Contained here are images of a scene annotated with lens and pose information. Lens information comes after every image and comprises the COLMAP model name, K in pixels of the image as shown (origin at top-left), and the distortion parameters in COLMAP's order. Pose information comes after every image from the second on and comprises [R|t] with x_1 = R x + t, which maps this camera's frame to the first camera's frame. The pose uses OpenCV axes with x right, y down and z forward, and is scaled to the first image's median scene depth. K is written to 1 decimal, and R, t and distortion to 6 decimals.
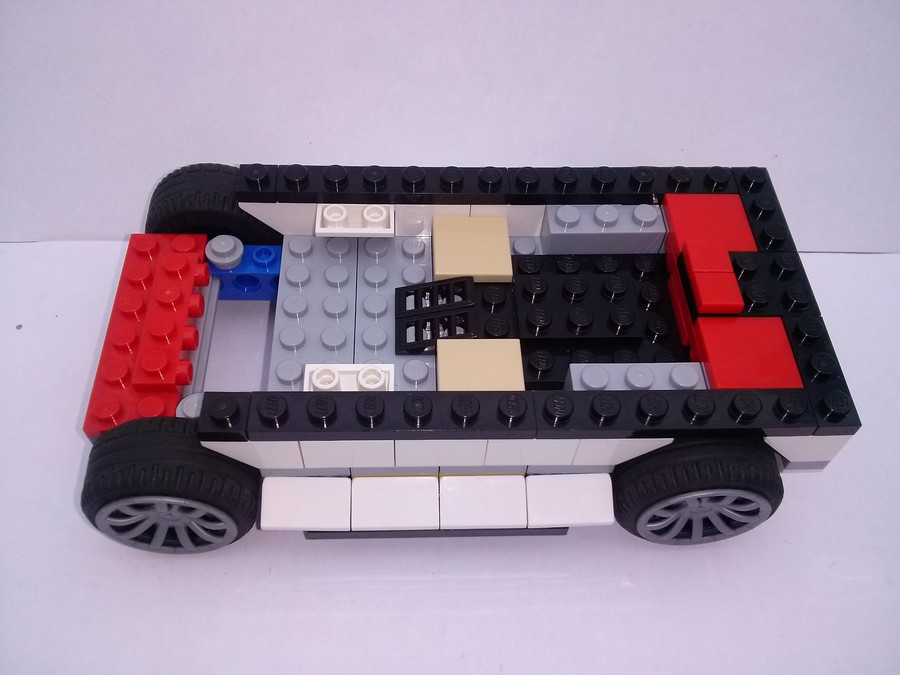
lens RADIAL K [[835.5, 0, 447.2], [0, 835.5, 338.1], [0, 0, 1]] dist [-0.002053, -0.004777]
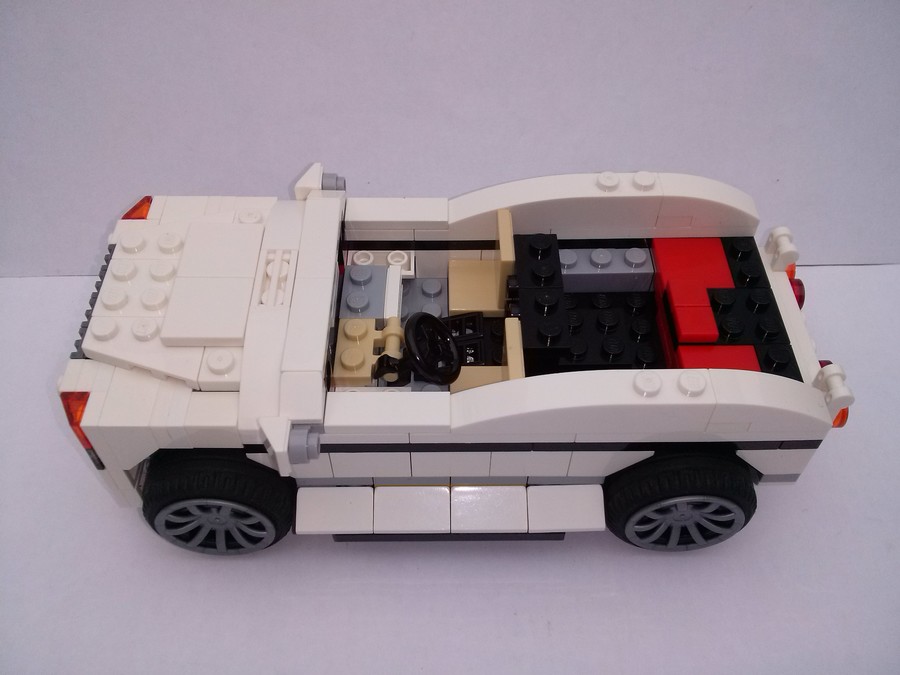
lens RADIAL K [[835.2, 0, 450.3], [0, 835.2, 329.8], [0, 0, 1]] dist [0.004663, -0.015179]
pose [[0.998724, -0.005212, -0.050239, 0.044941], [0.001855, 0.997775, -0.066639, 0.026818], [0.050474, 0.066460, 0.996512, -0.139920]]
